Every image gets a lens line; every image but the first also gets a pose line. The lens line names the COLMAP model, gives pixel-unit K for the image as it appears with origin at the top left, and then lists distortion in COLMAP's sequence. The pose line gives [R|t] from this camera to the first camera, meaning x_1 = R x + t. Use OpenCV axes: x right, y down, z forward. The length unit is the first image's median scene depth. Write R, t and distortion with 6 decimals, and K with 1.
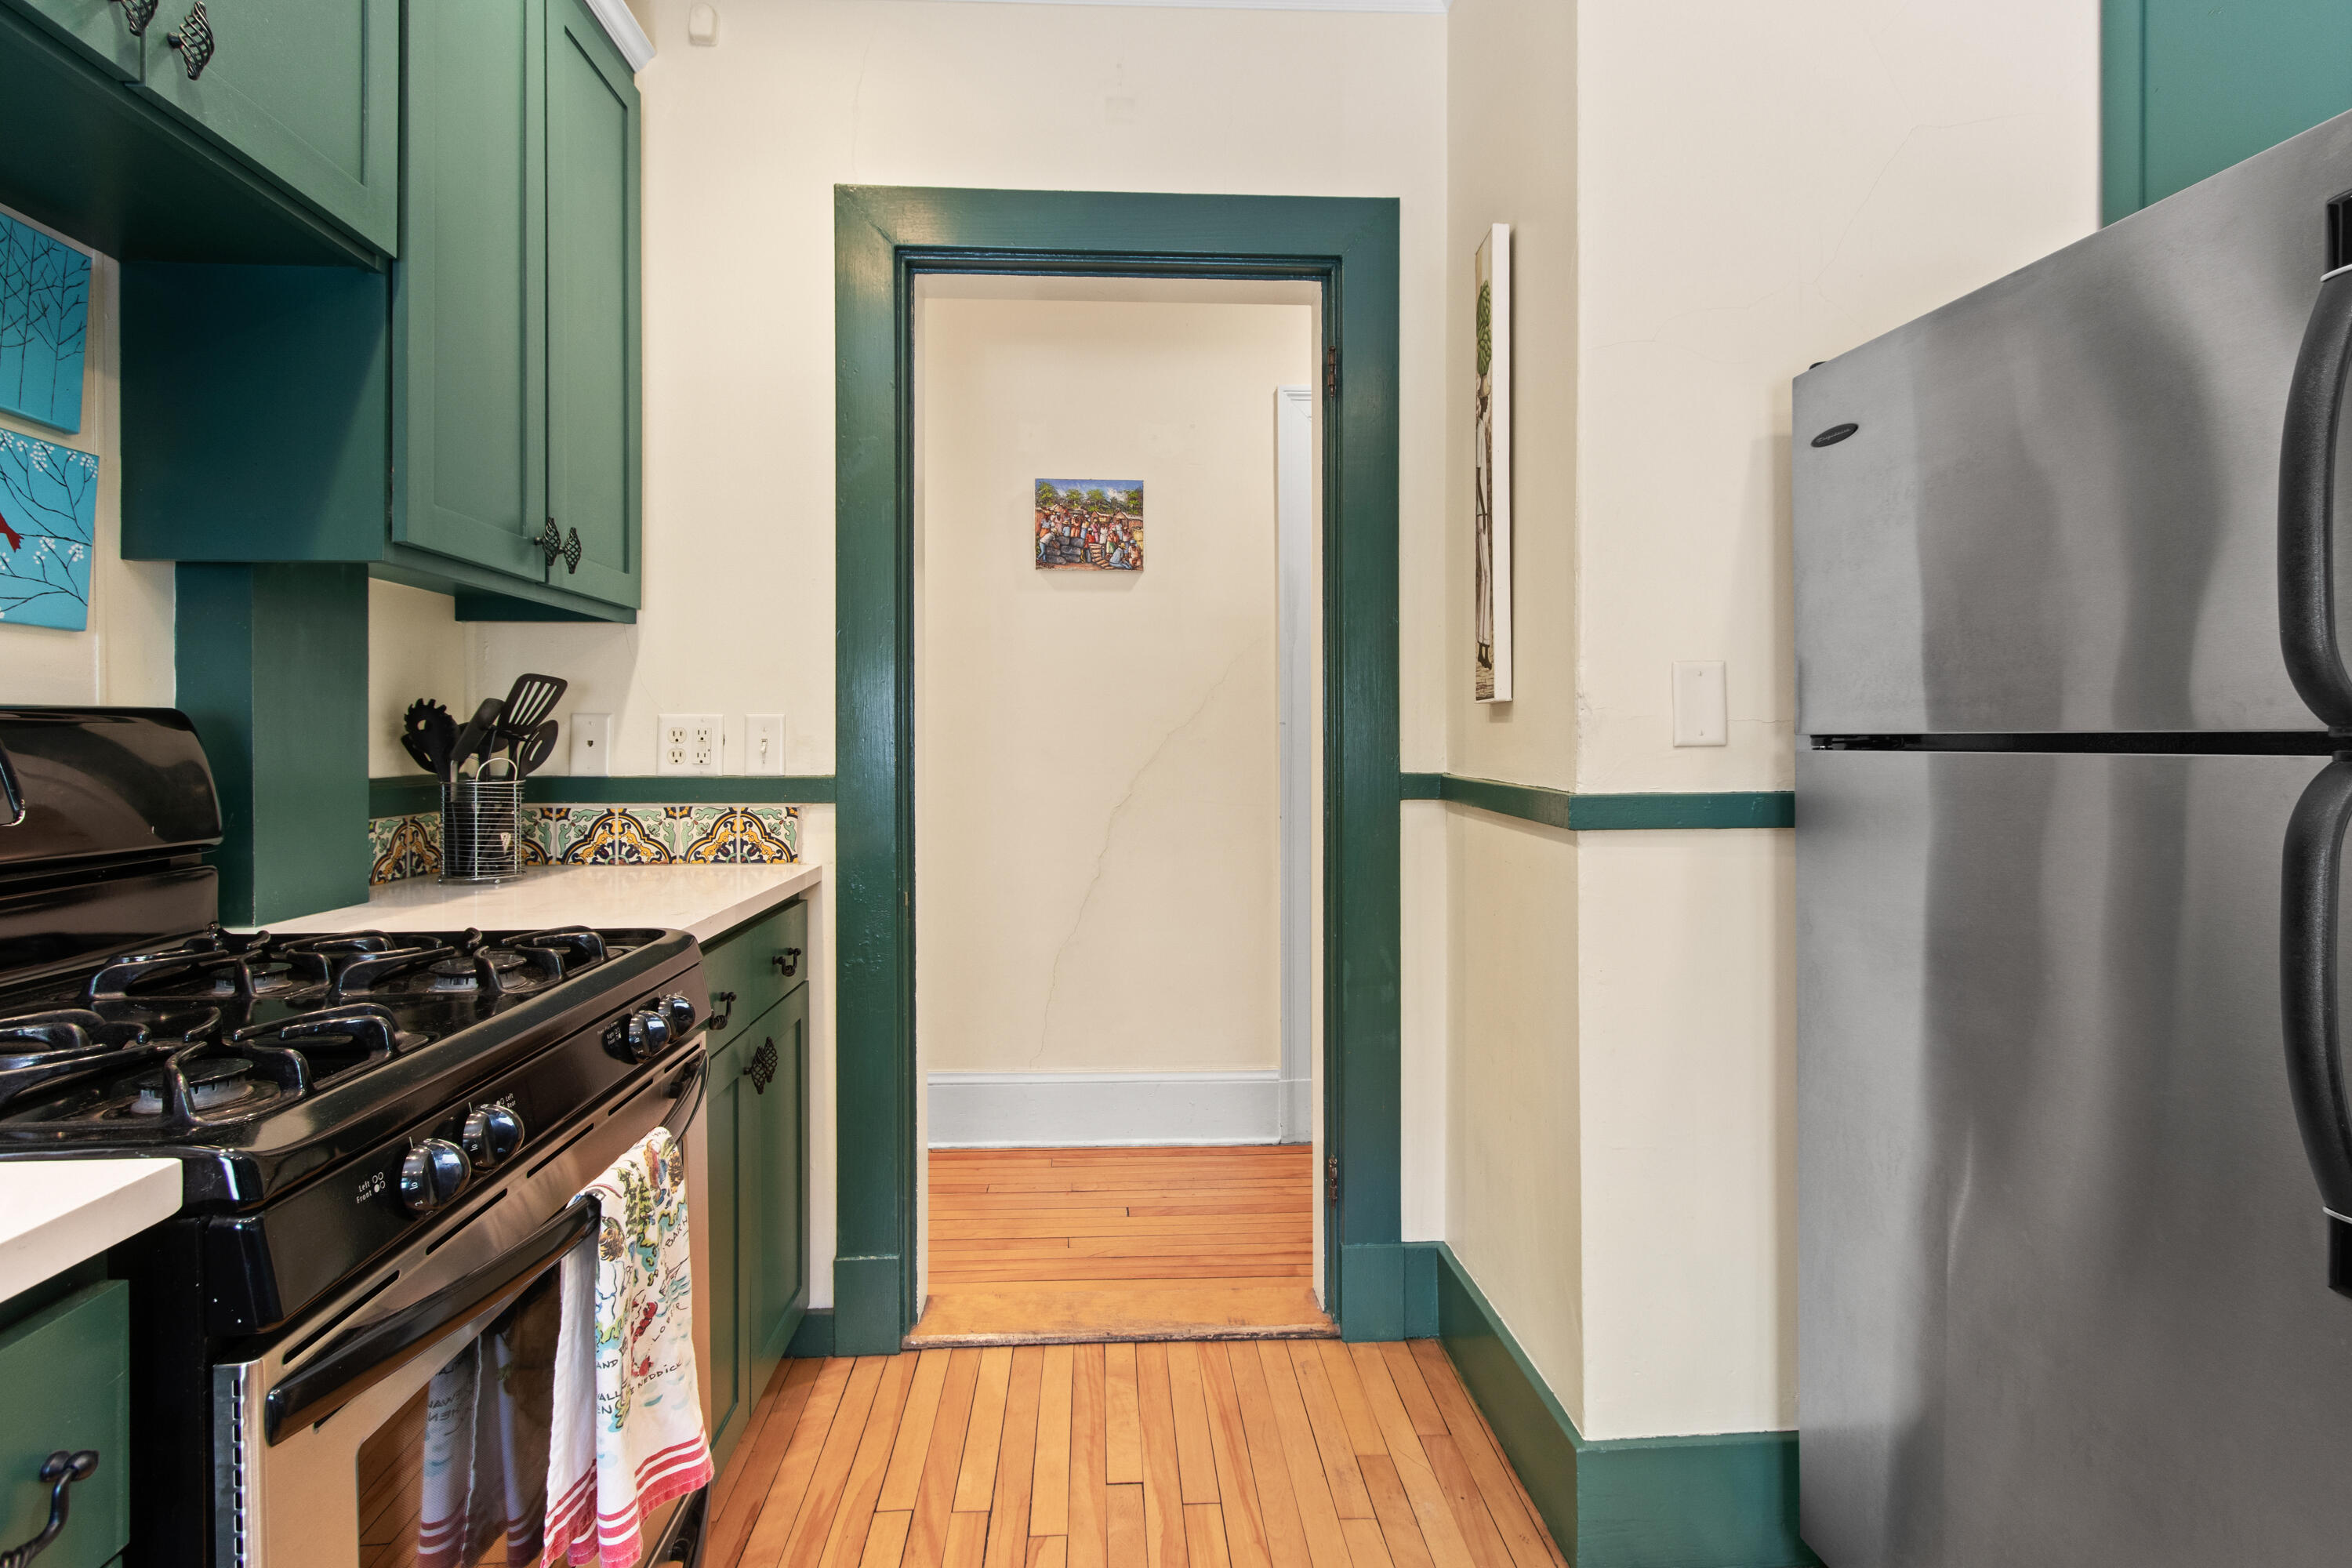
lens RADIAL K [[1101.2, 0, 1167.3], [0, 1101.2, 739.9], [0, 0, 1]] dist [0.004637, 0.000174]
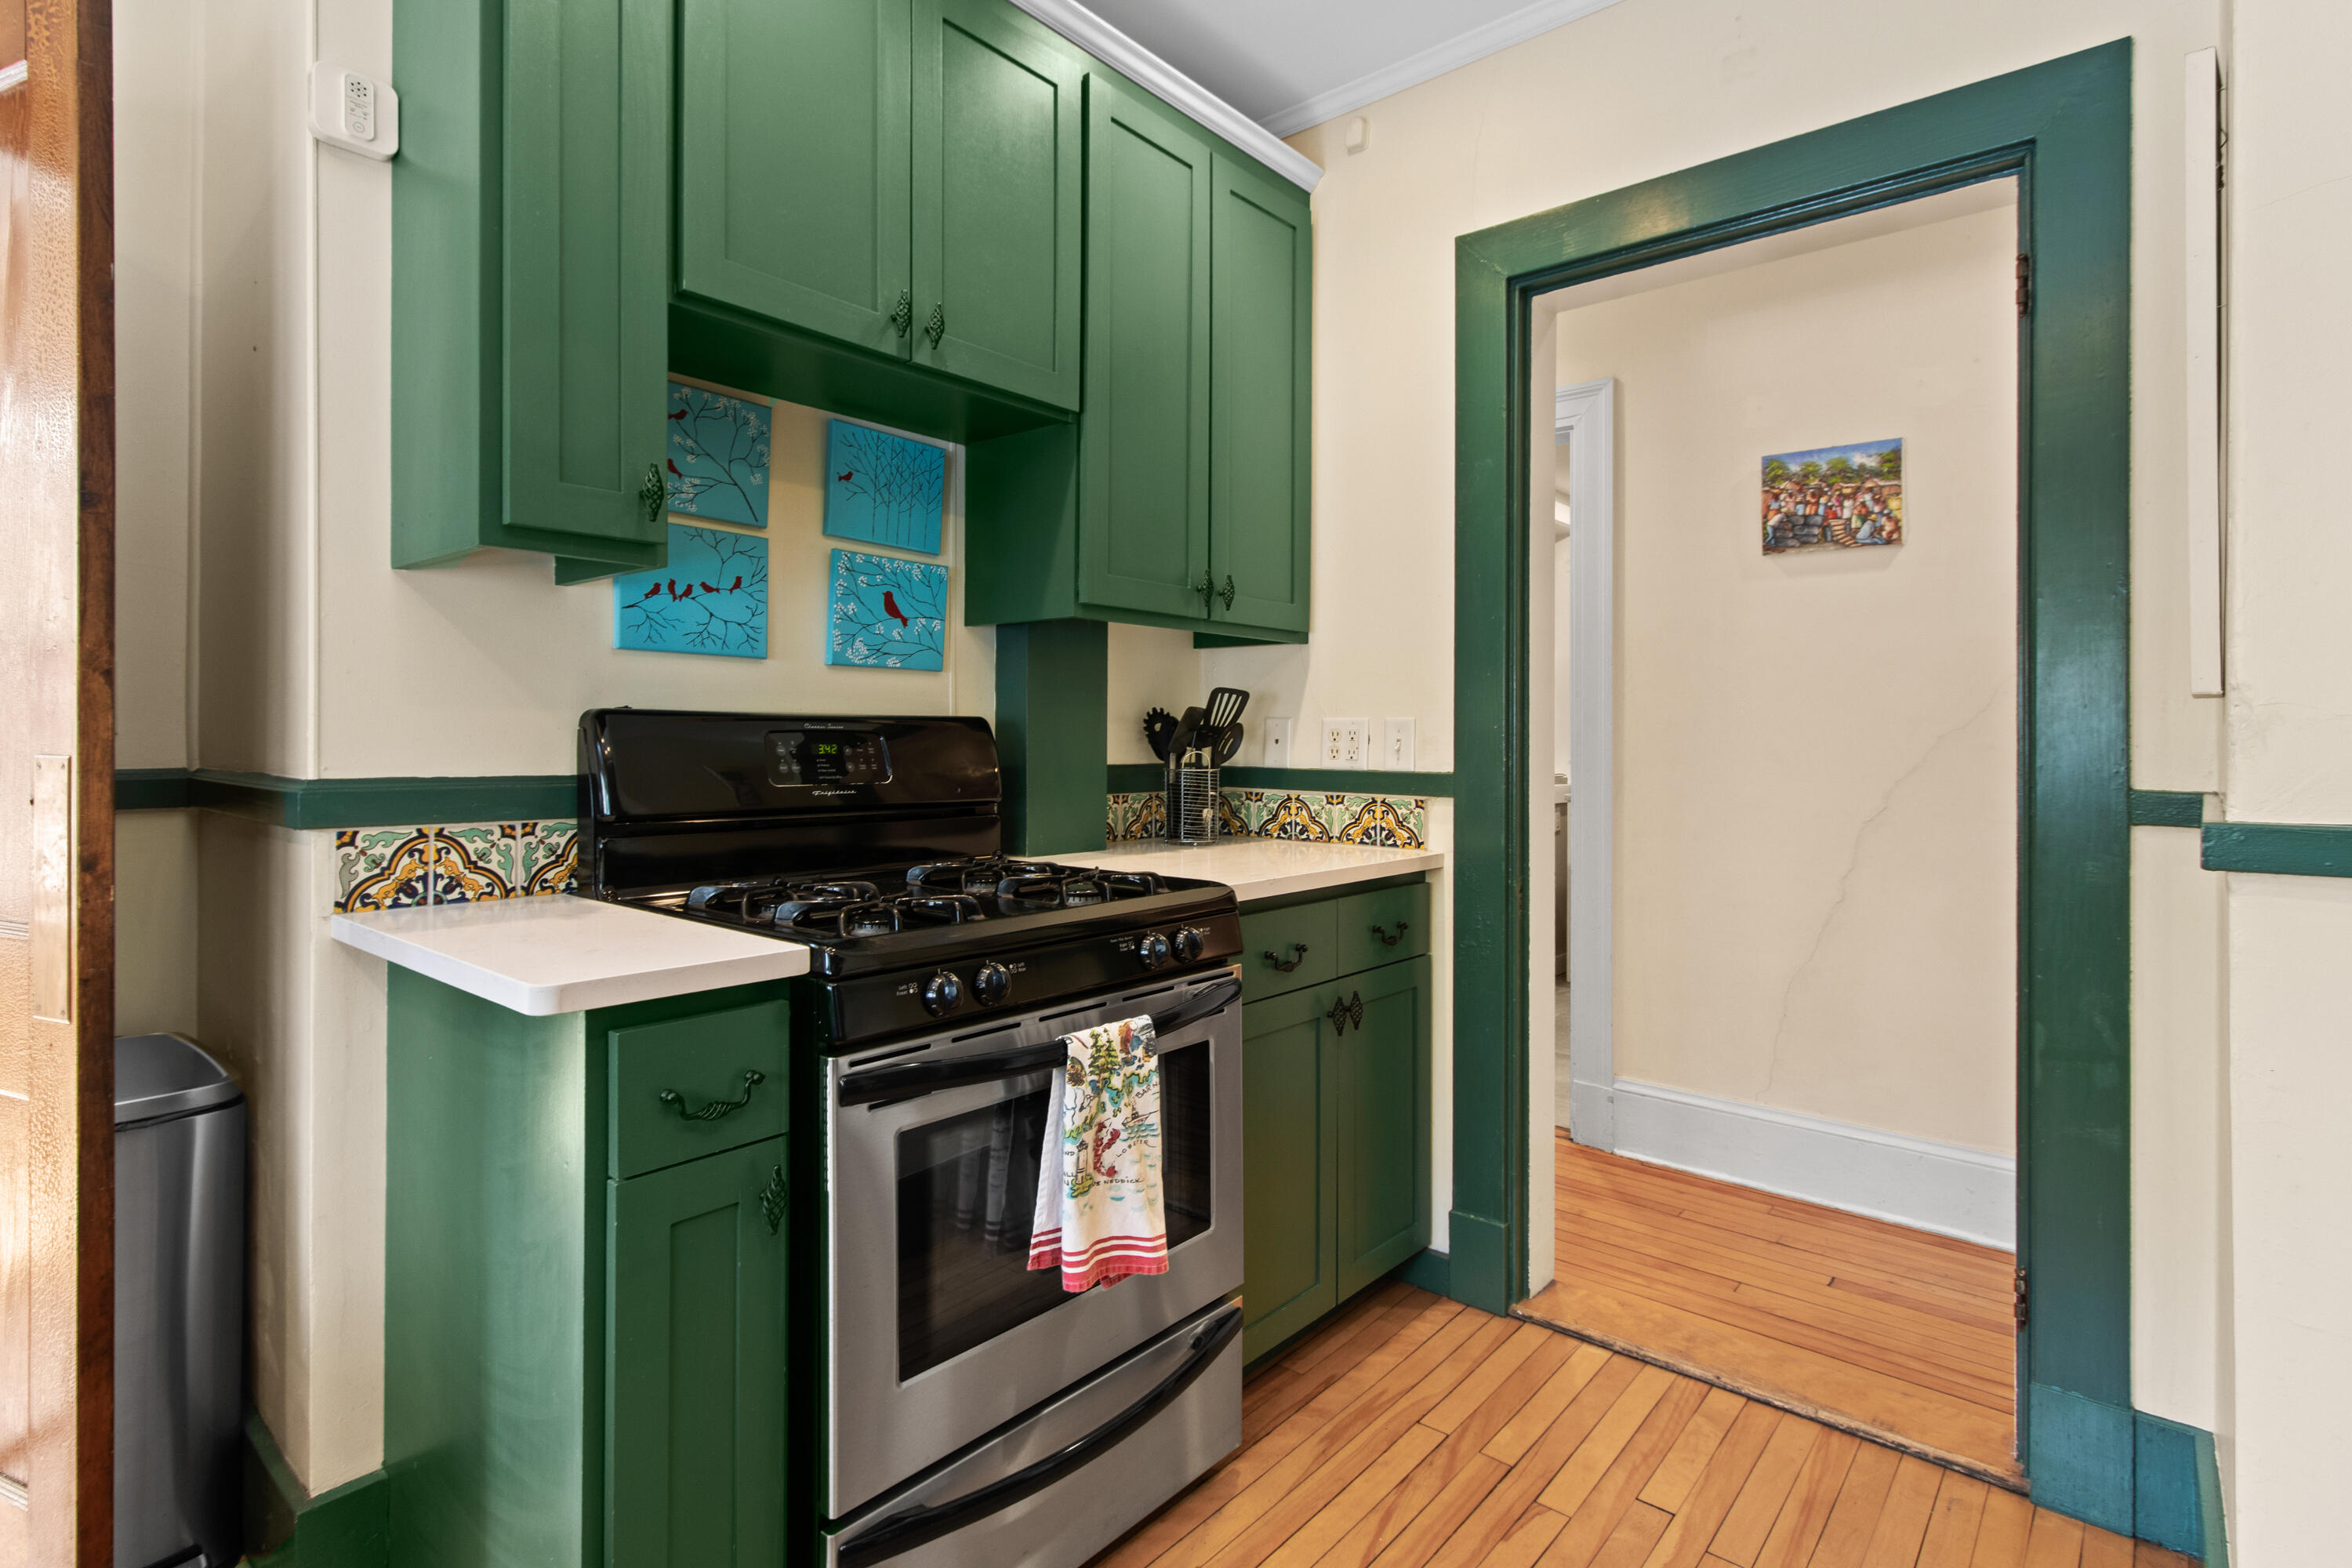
lens RADIAL K [[1109.3, 0, 1177.1], [0, 1109.3, 742.2], [0, 0, 1]] dist [0.000207, 0.000750]
pose [[0.741721, 0.010025, -0.670634, 0.235901], [-0.009300, 0.999946, 0.004663, -0.000733], [0.670644, 0.002778, 0.741774, -0.008275]]
